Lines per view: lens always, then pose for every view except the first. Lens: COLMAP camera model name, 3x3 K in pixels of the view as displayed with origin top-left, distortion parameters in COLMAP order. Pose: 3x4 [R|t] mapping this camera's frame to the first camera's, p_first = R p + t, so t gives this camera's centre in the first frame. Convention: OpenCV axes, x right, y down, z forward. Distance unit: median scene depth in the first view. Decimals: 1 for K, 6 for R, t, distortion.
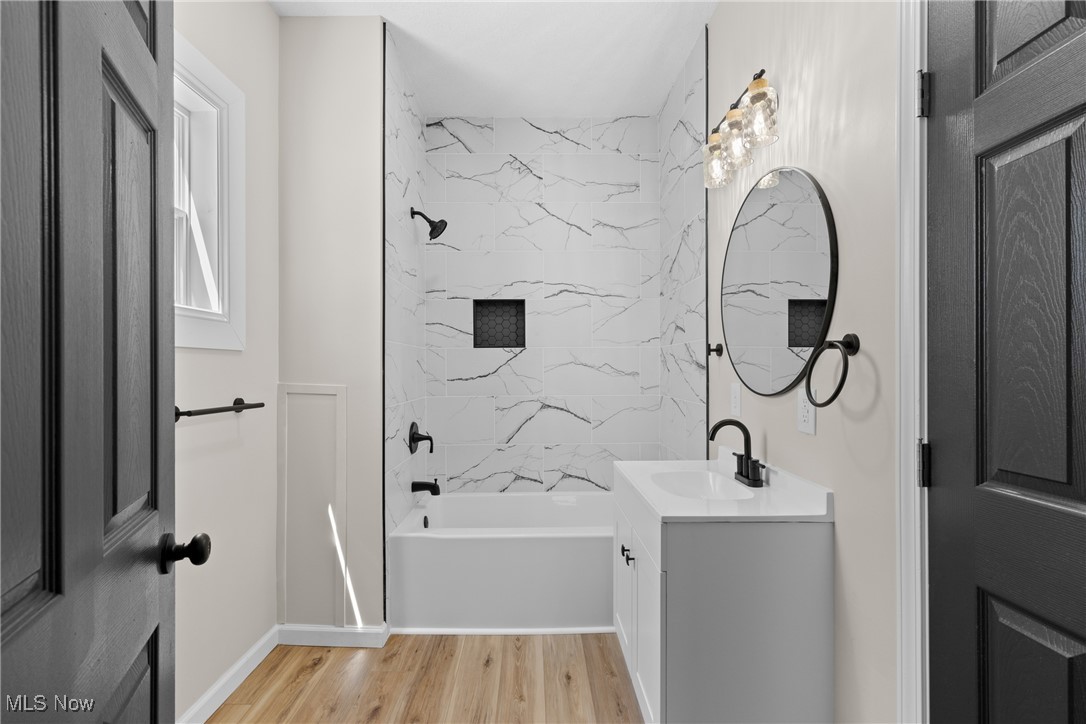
lens RADIAL K [[488.1, 0, 543.5], [0, 488.1, 369.5], [0, 0, 1]] dist [0.007950, -0.001006]
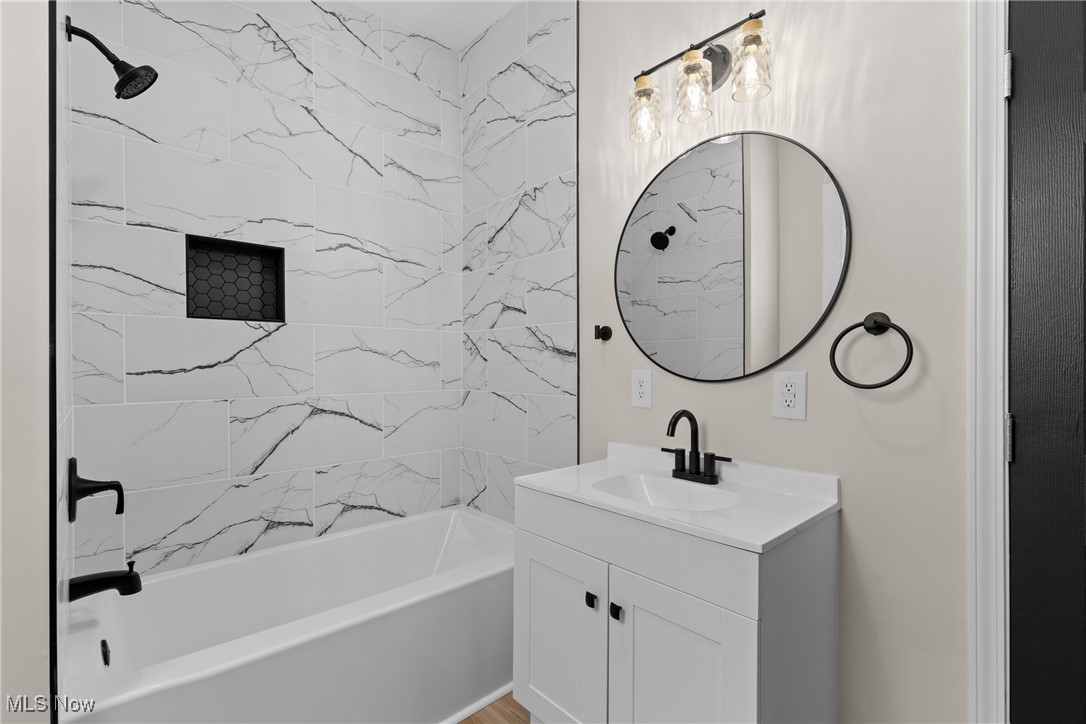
lens RADIAL K [[488.1, 0, 534.3], [0, 488.1, 368.8], [0, 0, 1]] dist [0.007950, -0.001006]
pose [[0.756461, 0.000401, 0.654039, -0.212432], [-0.000710, 1.000000, 0.000209, 0.016277], [-0.654039, -0.000622, 0.756461, 0.290031]]
